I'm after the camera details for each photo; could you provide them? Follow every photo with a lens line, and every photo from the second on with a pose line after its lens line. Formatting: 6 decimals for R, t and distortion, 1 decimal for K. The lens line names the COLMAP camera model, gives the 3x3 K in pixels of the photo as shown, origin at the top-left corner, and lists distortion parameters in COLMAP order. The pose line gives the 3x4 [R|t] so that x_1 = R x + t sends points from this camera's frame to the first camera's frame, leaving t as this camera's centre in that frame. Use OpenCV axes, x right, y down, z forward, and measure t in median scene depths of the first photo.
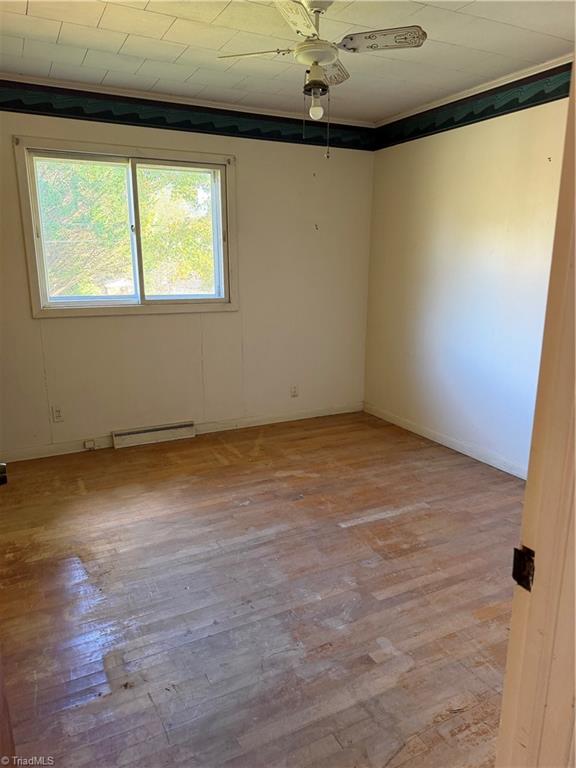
lens RADIAL K [[541.1, 0, 275.3], [0, 541.1, 391.2], [0, 0, 1]] dist [0.047173, -0.073250]
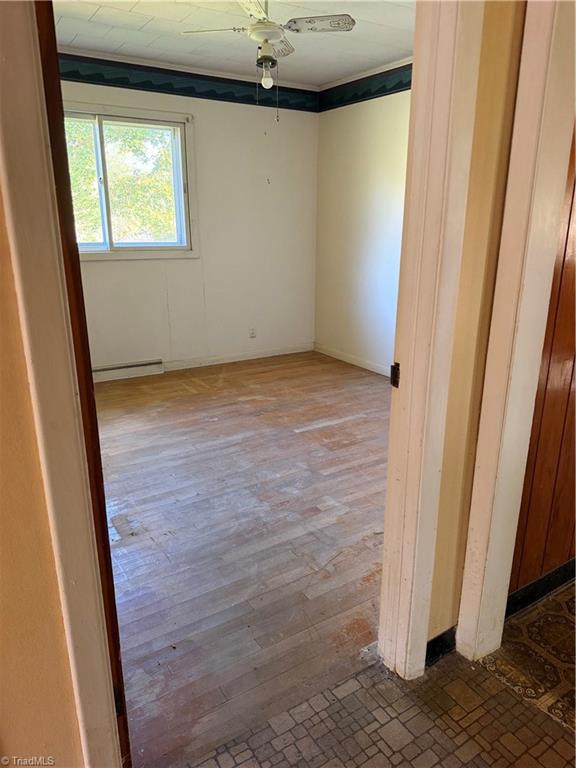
lens RADIAL K [[541.1, 0, 290.2], [0, 541.1, 380.7], [0, 0, 1]] dist [0.047173, -0.073250]
pose [[0.993601, -0.026198, 0.109867, -0.020658], [0.020434, 0.998371, 0.053266, 0.070687], [-0.111084, -0.050680, 0.992518, -0.201454]]
